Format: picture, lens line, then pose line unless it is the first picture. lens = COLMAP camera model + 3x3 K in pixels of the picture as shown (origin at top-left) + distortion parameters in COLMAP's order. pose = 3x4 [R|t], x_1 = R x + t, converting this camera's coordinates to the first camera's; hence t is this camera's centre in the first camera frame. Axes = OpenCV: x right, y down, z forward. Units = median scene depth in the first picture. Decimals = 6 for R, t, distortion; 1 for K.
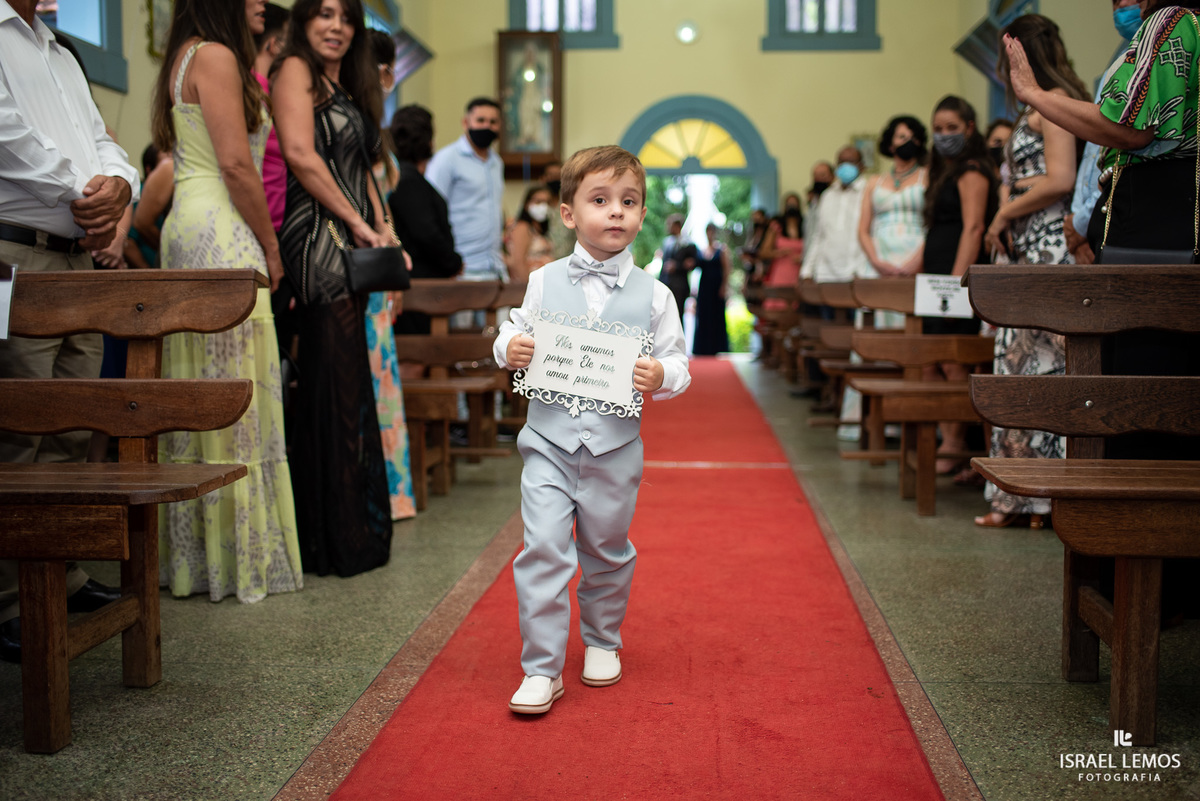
lens RADIAL K [[1167.0, 0, 600.0], [0, 1167.0, 400.5], [0, 0, 1]] dist [-0.113025, 0.129013]
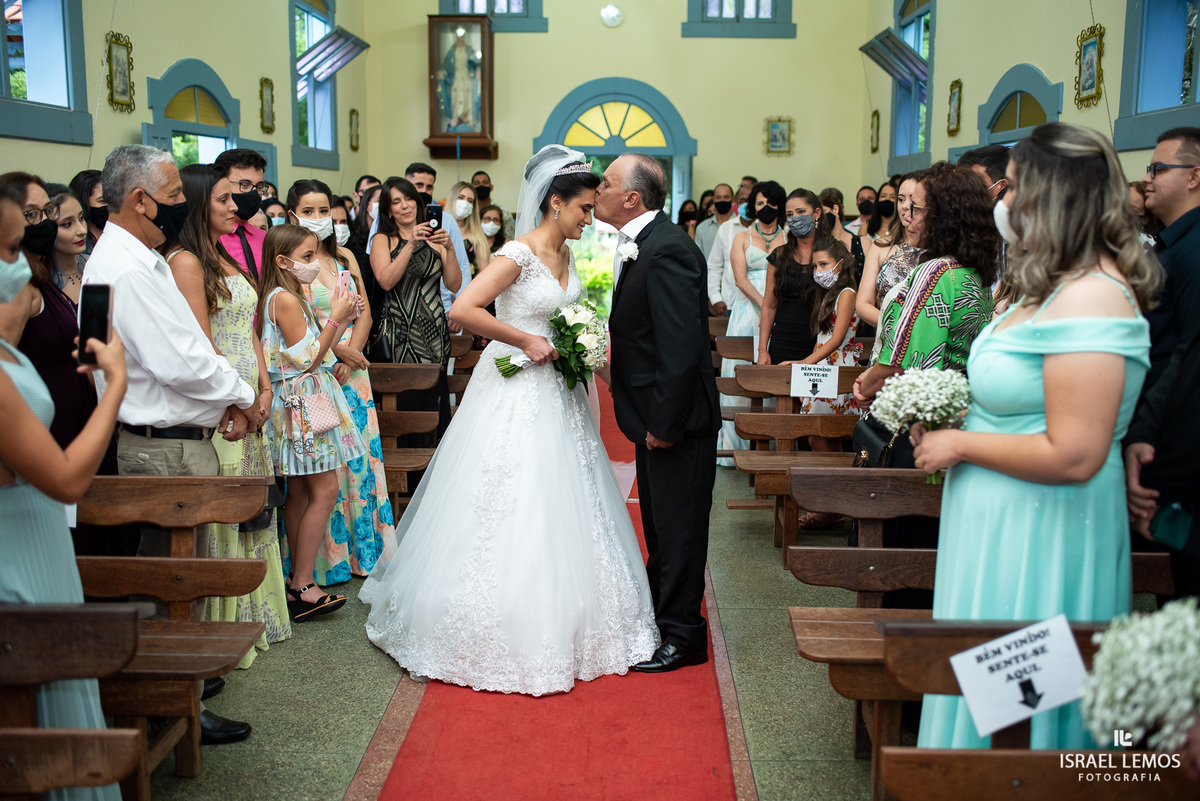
lens RADIAL K [[1162.6, 0, 600.0], [0, 1162.6, 400.5], [0, 0, 1]] dist [-0.095241, 0.082085]
pose [[0.998239, -0.003691, 0.059200, 0.011515], [-0.000755, 0.997190, 0.074906, -0.282437], [-0.059310, -0.074819, 0.995432, -0.336201]]
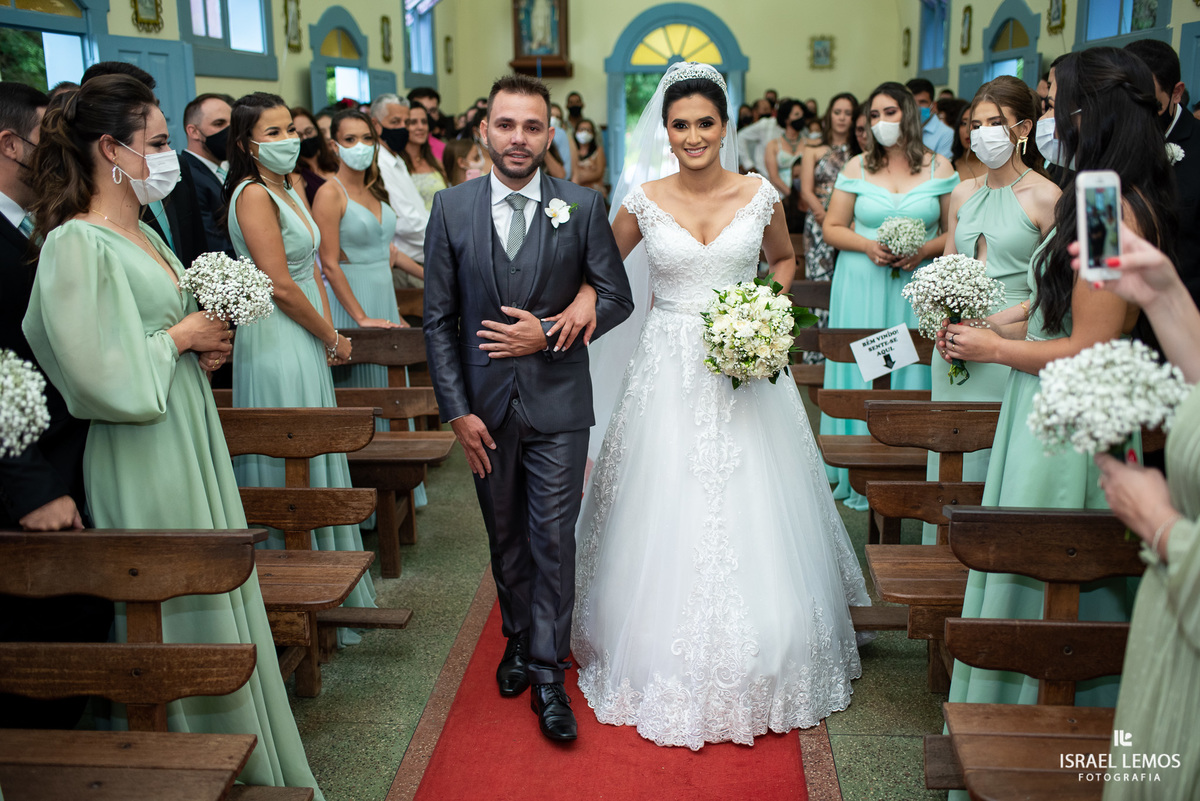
lens RADIAL K [[1167.0, 0, 600.0], [0, 1167.0, 400.5], [0, 0, 1]] dist [-0.113025, 0.129013]
pose [[0.999867, -0.014635, 0.007208, -0.074422], [0.013391, 0.988636, 0.149734, -0.219173], [-0.009317, -0.149618, 0.988700, -1.247551]]
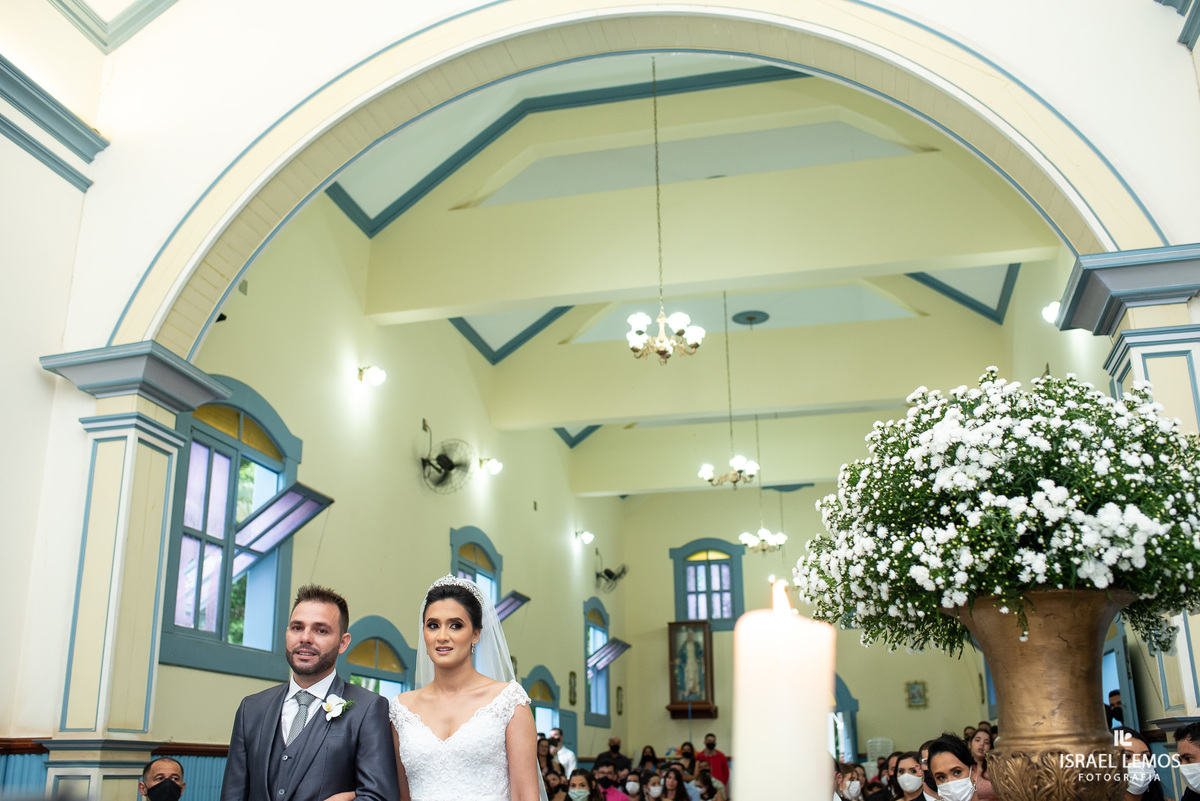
lens RADIAL K [[1167.0, 0, 600.0], [0, 1167.0, 400.5], [0, 0, 1]] dist [-0.113025, 0.129013]
pose [[0.990067, -0.052438, -0.130449, 0.216223], [-0.002355, 0.921525, -0.388312, 0.075445], [0.140574, 0.384762, 0.912248, -3.043498]]
